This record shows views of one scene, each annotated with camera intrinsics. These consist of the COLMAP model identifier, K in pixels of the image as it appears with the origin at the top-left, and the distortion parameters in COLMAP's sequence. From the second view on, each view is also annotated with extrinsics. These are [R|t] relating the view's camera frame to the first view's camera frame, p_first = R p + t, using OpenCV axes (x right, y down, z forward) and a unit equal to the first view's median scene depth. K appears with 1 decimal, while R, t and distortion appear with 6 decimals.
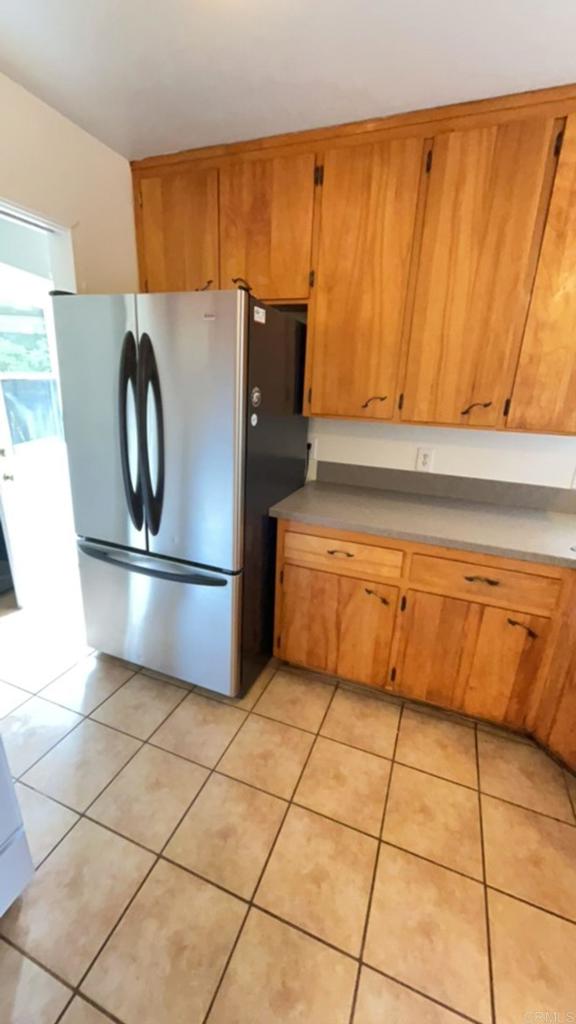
lens RADIAL K [[405.0, 0, 290.0], [0, 405.0, 508.6], [0, 0, 1]] dist [-0.004008, 0.001092]
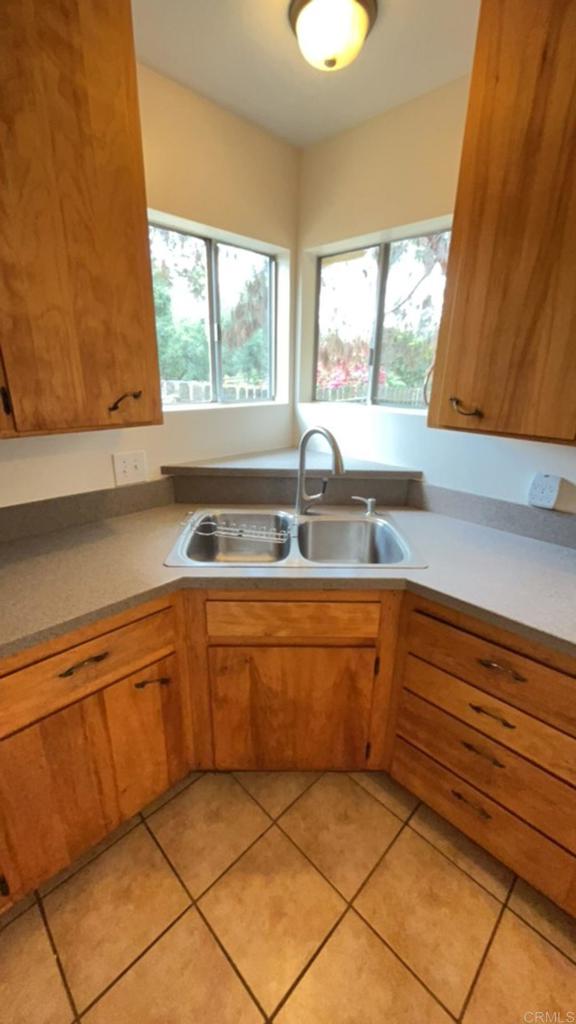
lens RADIAL K [[405.0, 0, 287.1], [0, 405.0, 508.5], [0, 0, 1]] dist [-0.004008, 0.001092]
pose [[0.402315, -0.327267, 0.855008, 0.120383], [0.276202, 0.933796, 0.227460, -0.119615], [-0.872843, 0.144644, 0.466072, 0.357038]]
